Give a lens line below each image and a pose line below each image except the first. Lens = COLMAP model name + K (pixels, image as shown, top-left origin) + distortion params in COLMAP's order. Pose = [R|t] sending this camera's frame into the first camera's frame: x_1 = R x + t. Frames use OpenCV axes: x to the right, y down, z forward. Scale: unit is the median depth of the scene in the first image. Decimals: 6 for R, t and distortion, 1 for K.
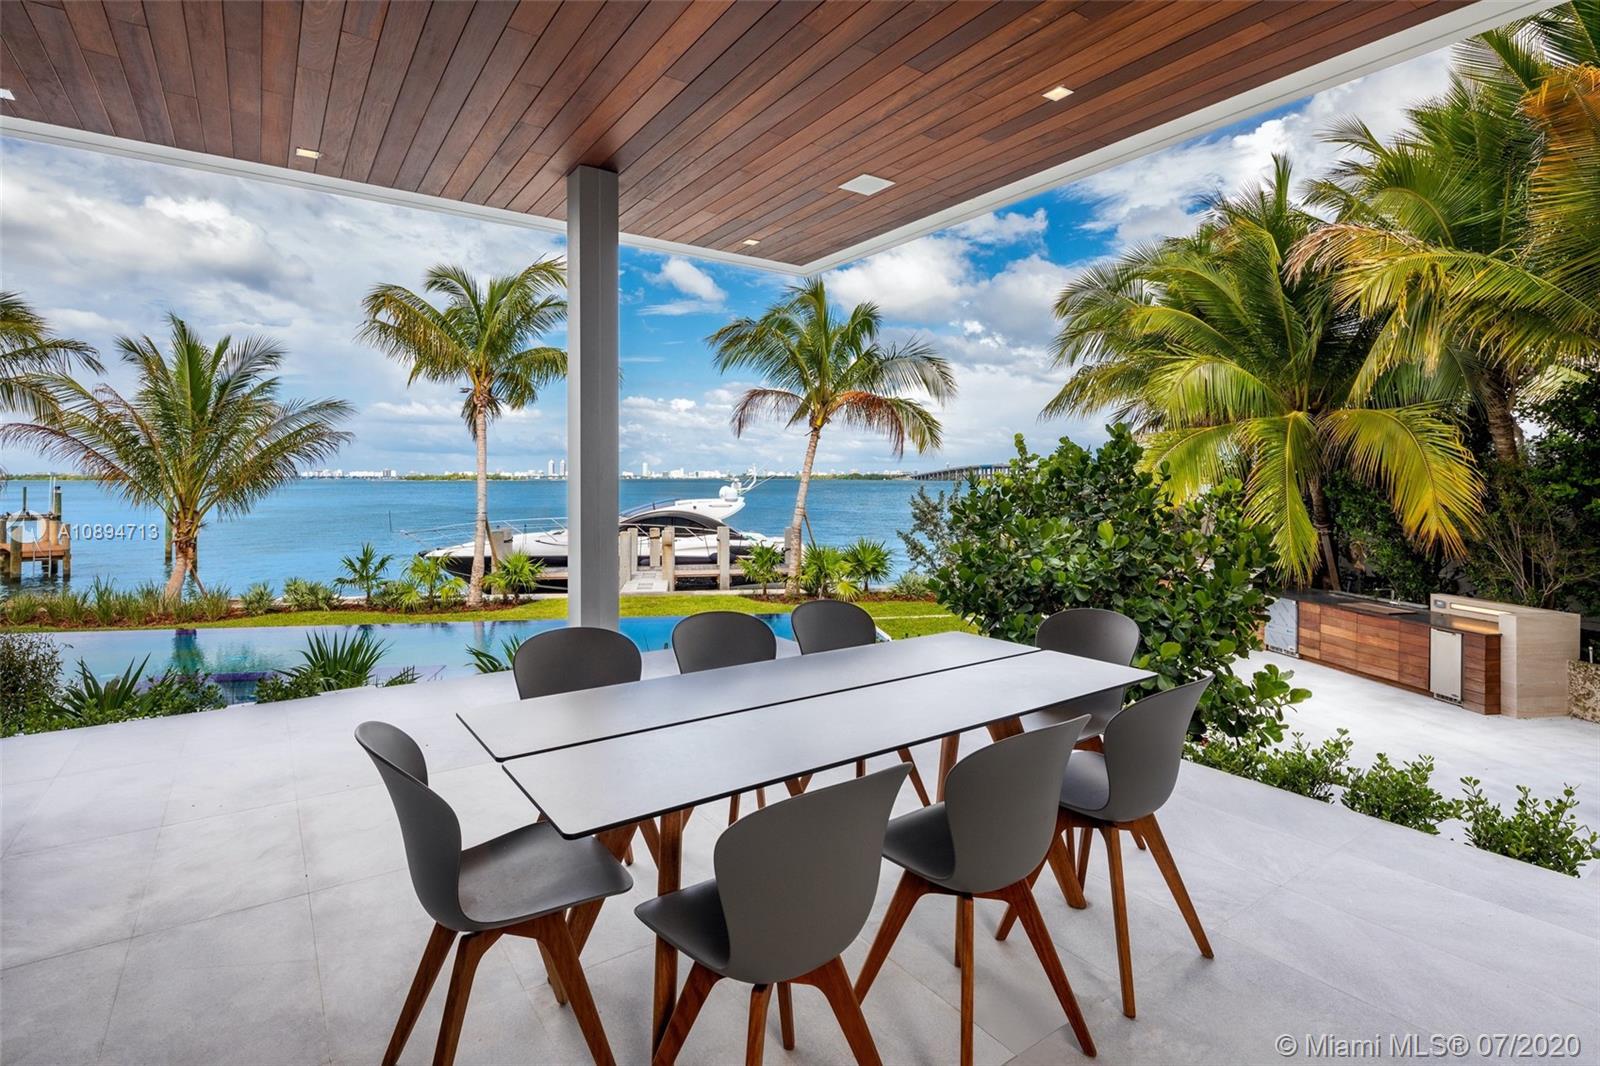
lens RADIAL K [[772.1, 0, 802.7], [0, 772.1, 484.7], [0, 0, 1]] dist [-0.000114, 0.000226]
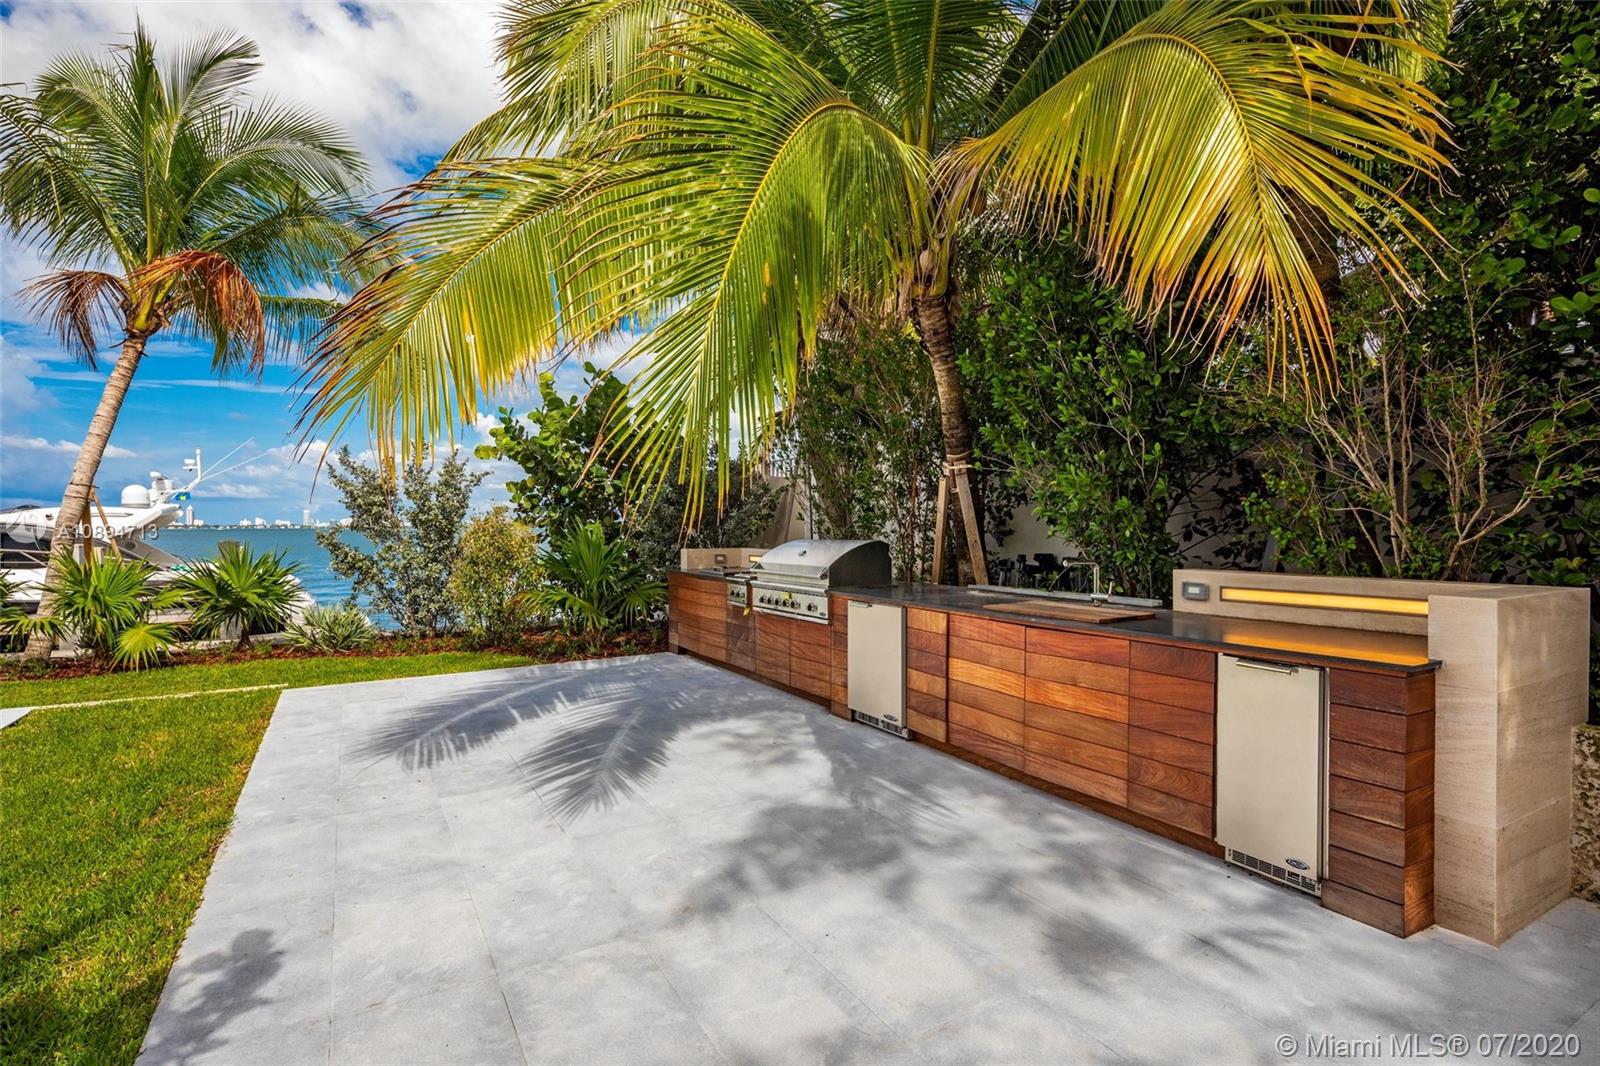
lens RADIAL K [[780.5, 0, 800.0], [0, 780.5, 533.0], [0, 0, 1]] dist [-0.004661, -0.000533]
pose [[0.931271, -0.002121, 0.364322, 0.497535], [0.002124, 0.999998, 0.000394, 0.126582], [-0.364322, 0.000407, 0.931273, 0.715924]]
